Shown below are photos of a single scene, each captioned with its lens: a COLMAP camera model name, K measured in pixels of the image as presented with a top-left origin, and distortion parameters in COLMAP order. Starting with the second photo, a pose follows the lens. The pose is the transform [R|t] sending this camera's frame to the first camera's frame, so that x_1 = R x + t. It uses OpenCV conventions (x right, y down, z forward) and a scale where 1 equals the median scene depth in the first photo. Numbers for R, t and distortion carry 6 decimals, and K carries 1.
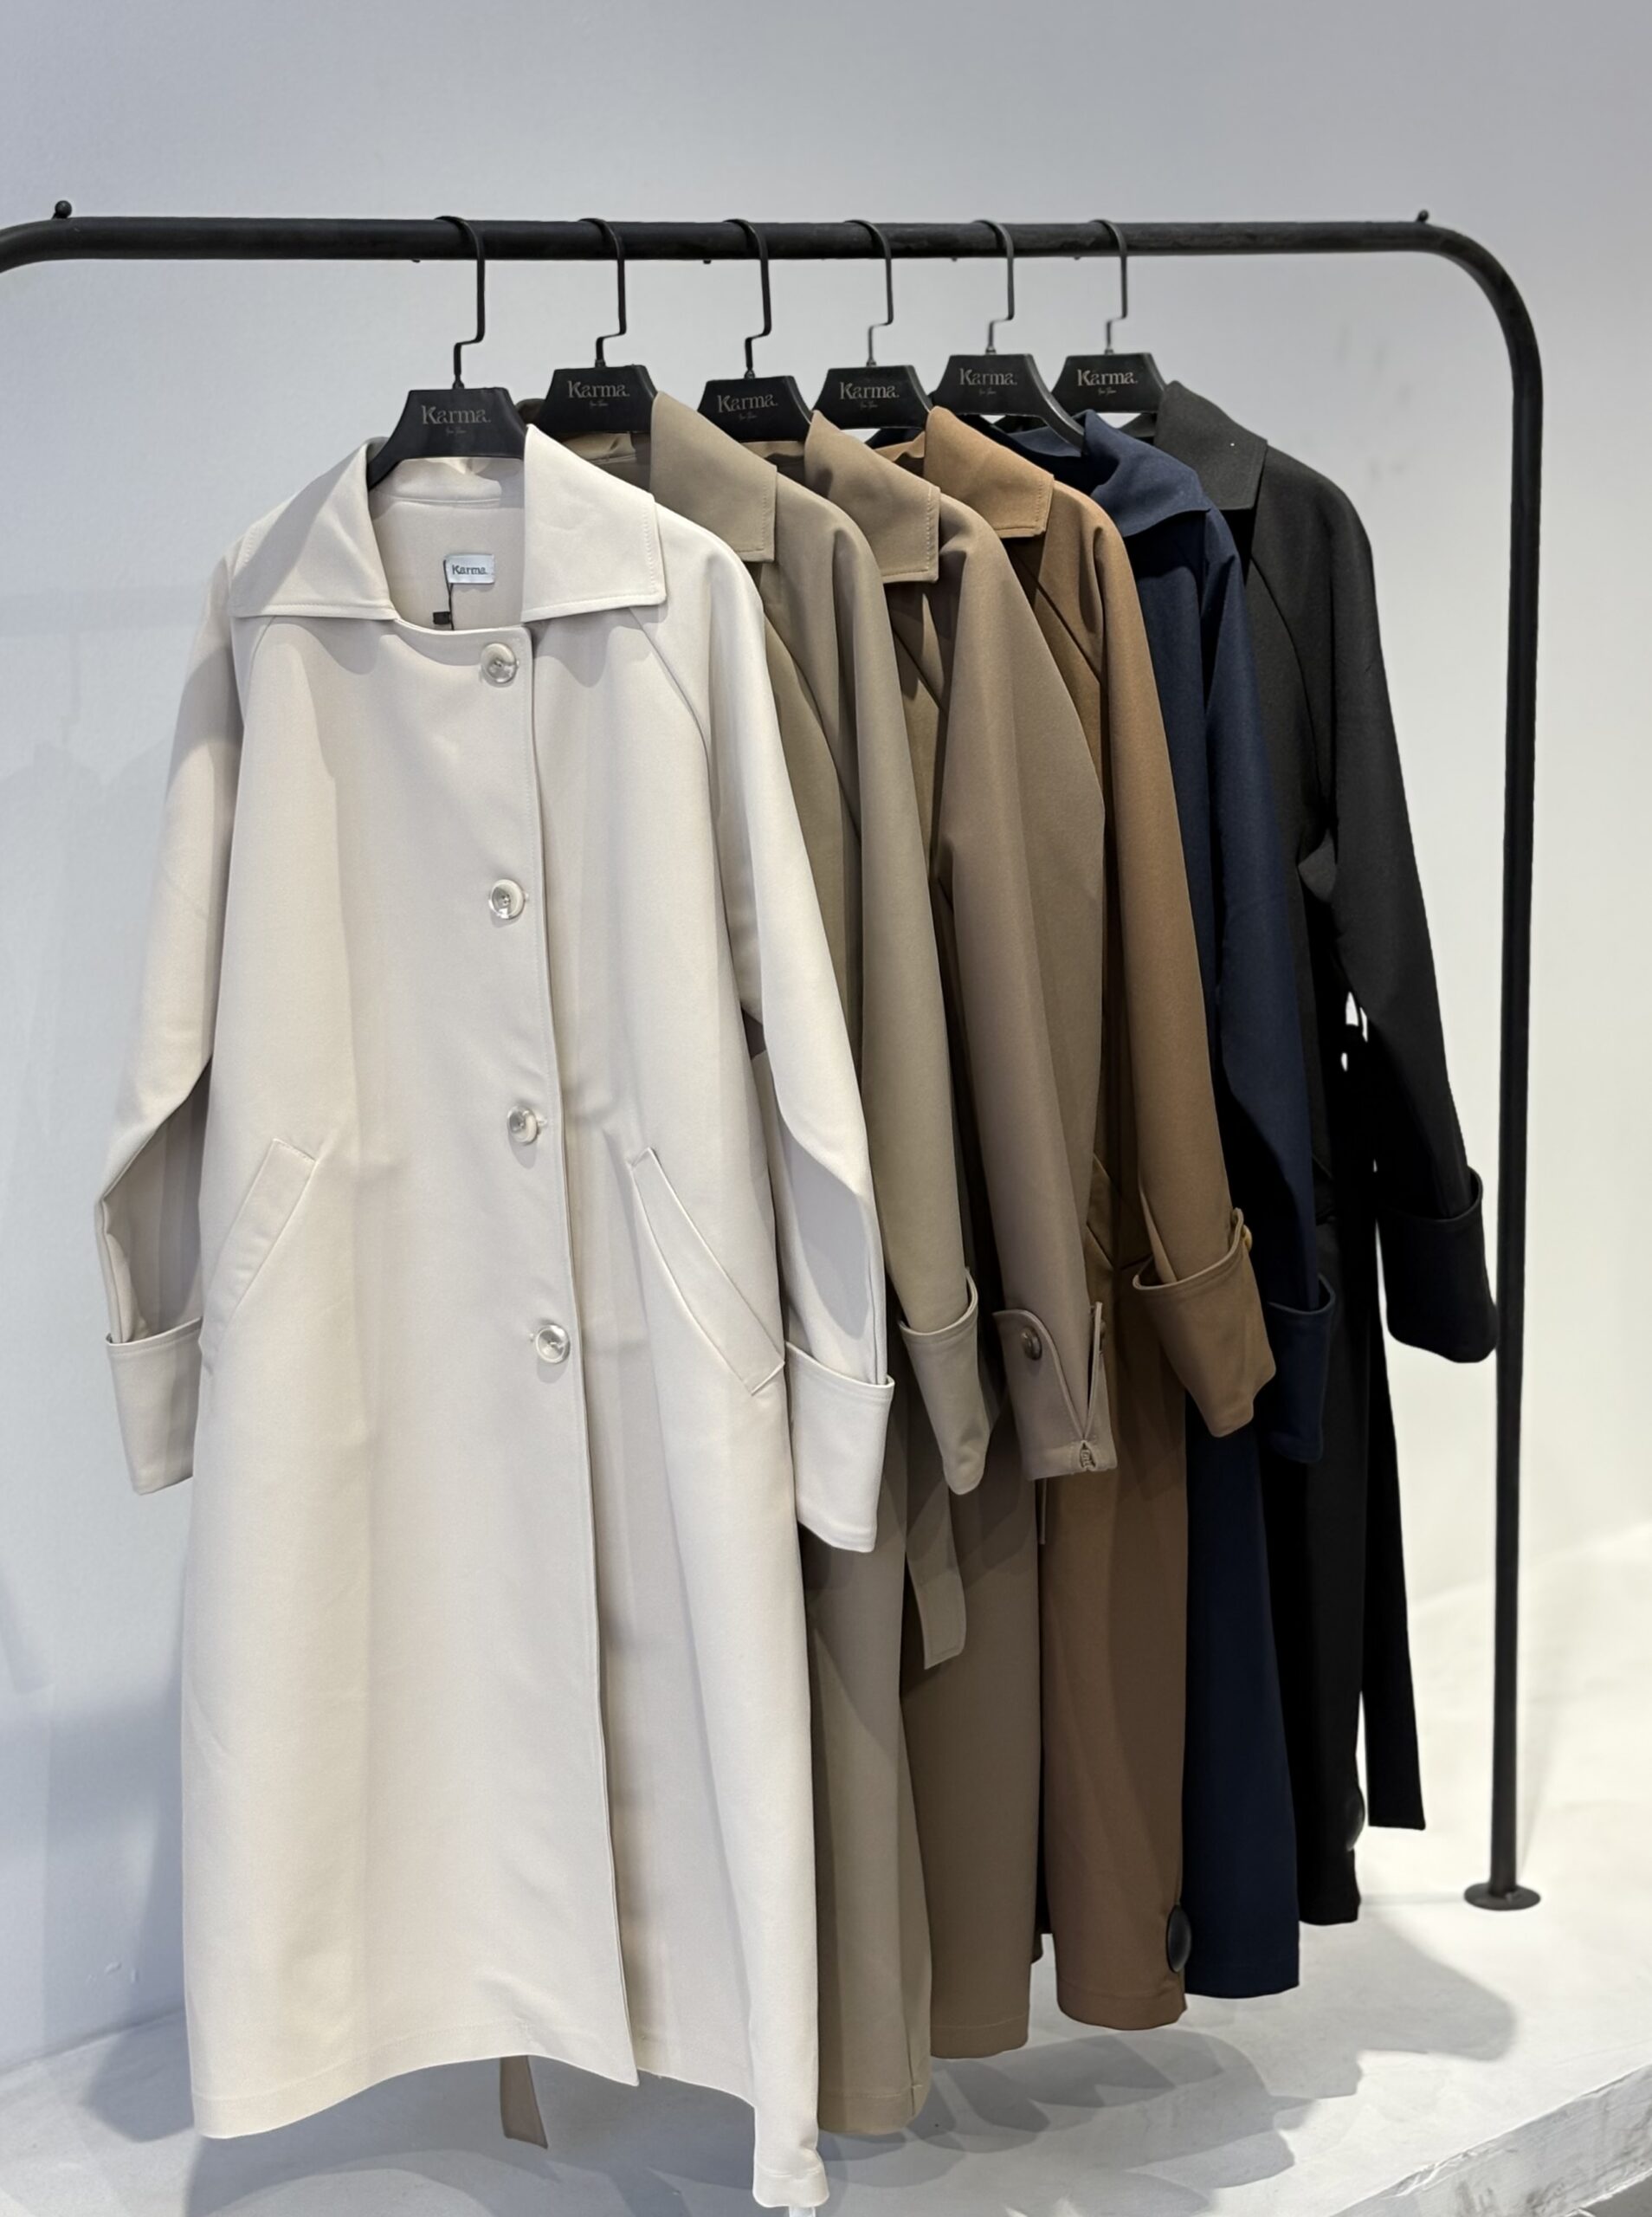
lens RADIAL K [[3354.8, 0, 786.3], [0, 3354.8, 1111.9], [0, 0, 1]] dist [0.178982, -0.886715]
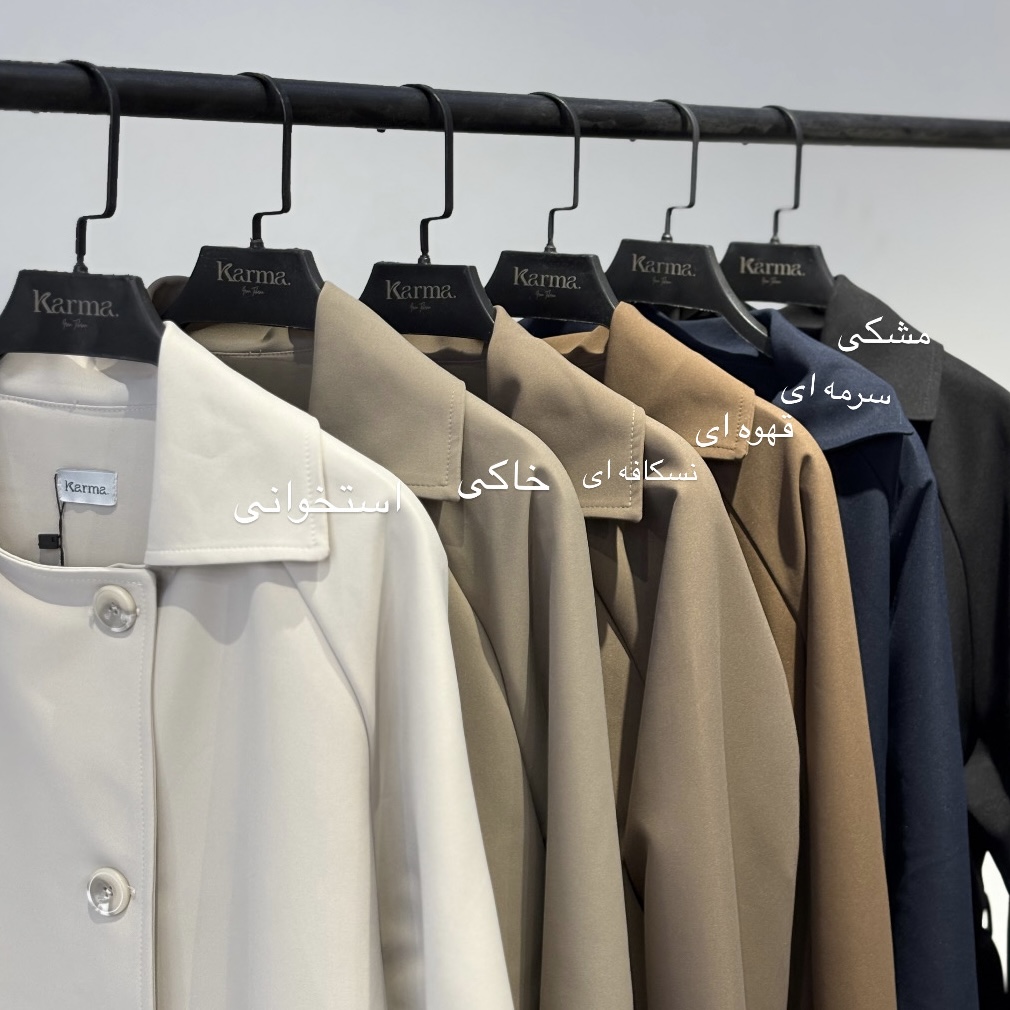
lens RADIAL K [[1992.4, 0, 505.6], [0, 1992.4, 540.4], [0, 0, 1]] dist [0.100473, -0.139788]
pose [[0.993780, 0.047917, 0.100528, -0.040024], [-0.045760, 0.998672, -0.023653, -0.138781], [-0.101528, 0.018906, 0.994653, 0.498976]]
